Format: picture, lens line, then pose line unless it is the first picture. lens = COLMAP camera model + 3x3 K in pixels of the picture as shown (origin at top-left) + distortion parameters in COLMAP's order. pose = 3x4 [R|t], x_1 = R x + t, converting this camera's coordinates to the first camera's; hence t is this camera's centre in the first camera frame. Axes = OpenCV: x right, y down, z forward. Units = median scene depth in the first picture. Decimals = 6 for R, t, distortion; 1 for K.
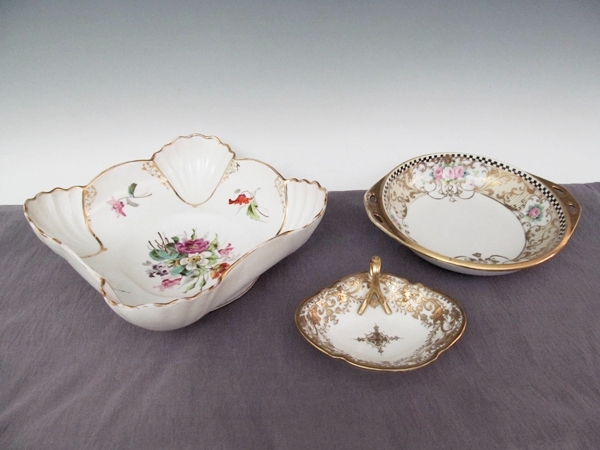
lens RADIAL K [[496.5, 0, 298.7], [0, 496.5, 225.8], [0, 0, 1]] dist [-0.044530, -0.000781]
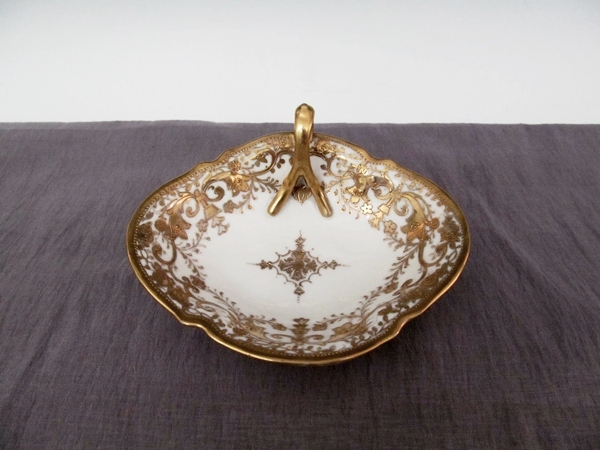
lens RADIAL K [[496.5, 0, 301.4], [0, 496.5, 225.0], [0, 0, 1]] dist [-0.044530, -0.000781]
pose [[0.999501, 0.031073, -0.005617, 0.162624], [-0.027211, 0.937812, 0.346074, 0.003905], [0.016021, -0.345749, 0.938190, 0.508611]]
